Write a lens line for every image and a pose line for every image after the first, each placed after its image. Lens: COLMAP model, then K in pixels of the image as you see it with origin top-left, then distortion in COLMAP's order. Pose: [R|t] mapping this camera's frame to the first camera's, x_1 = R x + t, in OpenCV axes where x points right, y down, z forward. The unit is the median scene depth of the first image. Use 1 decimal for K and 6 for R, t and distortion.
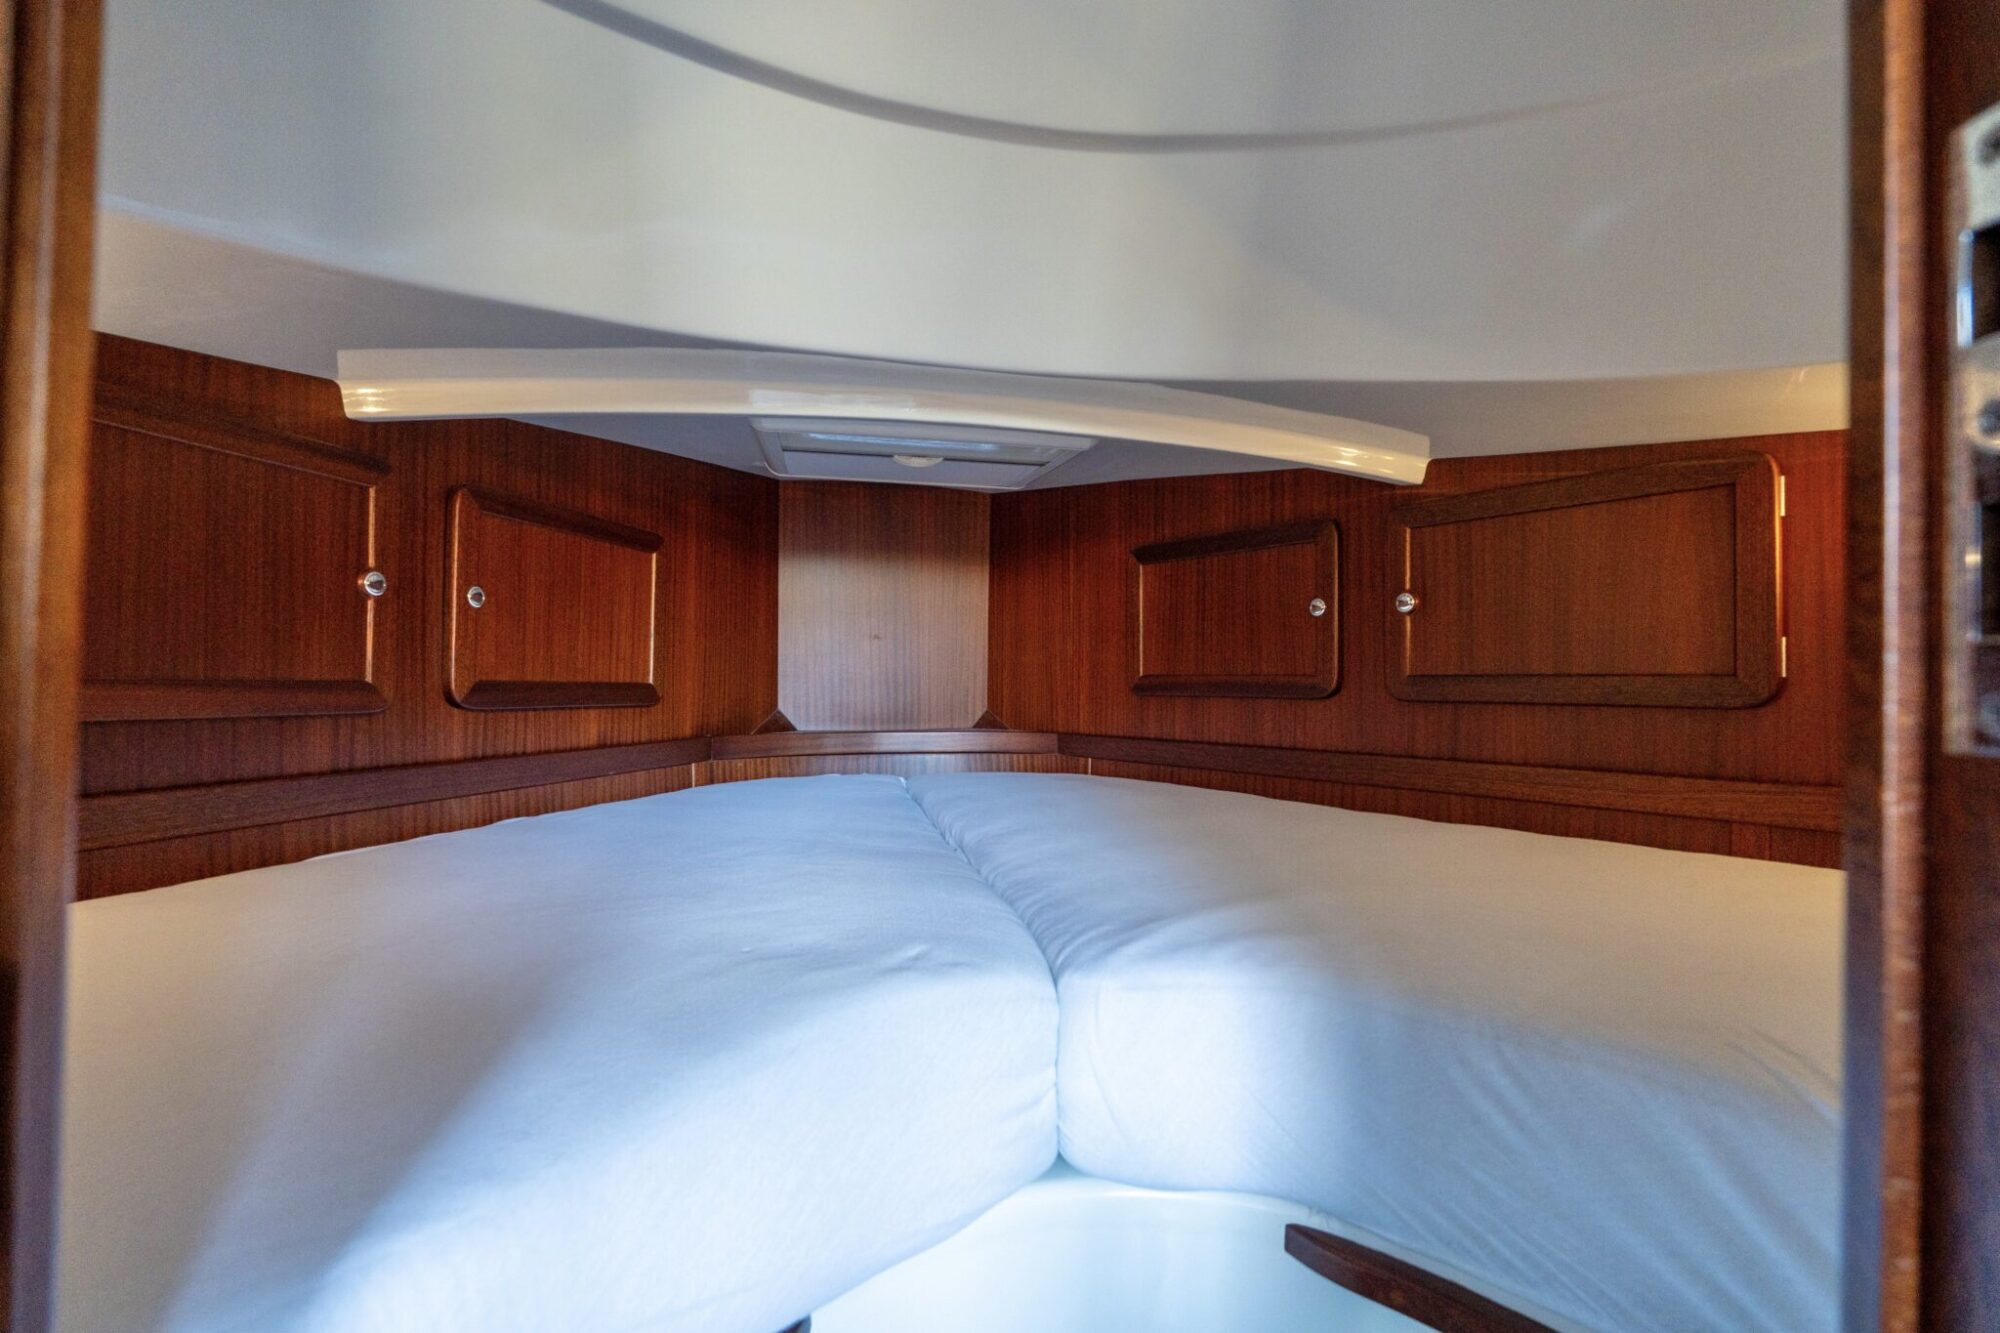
lens RADIAL K [[880.2, 0, 993.4], [0, 880.2, 667.8], [0, 0, 1]] dist [-0.000920, -0.000225]
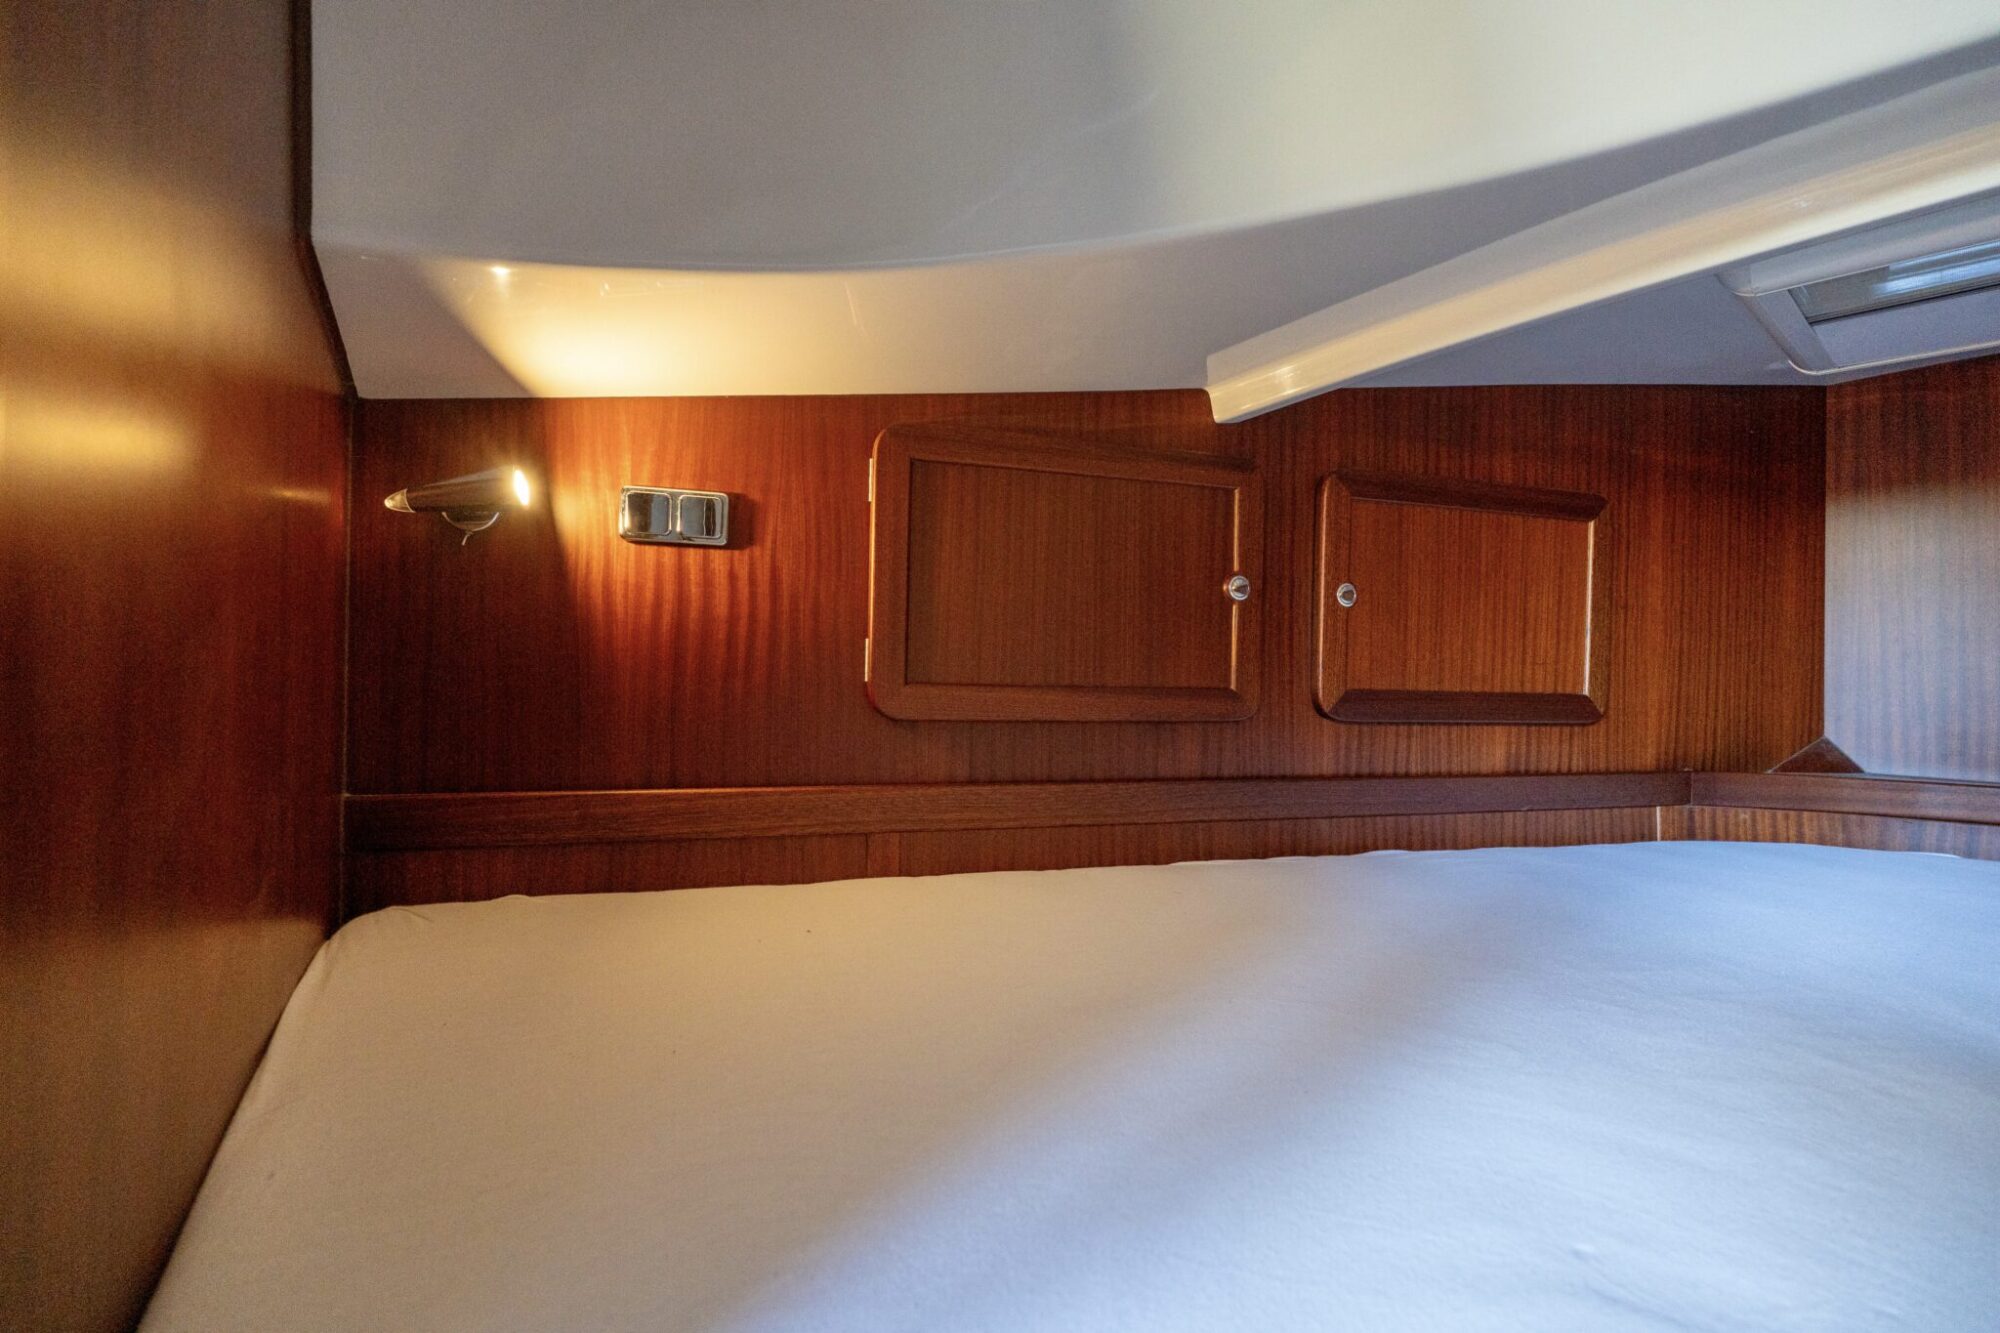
lens RADIAL K [[880.2, 0, 993.4], [0, 880.2, 667.8], [0, 0, 1]] dist [-0.000920, -0.000225]
pose [[0.519850, -0.003474, -0.854251, -0.009825], [0.000246, 0.999992, -0.003917, -0.002511], [0.854258, 0.001827, 0.519847, 0.174265]]
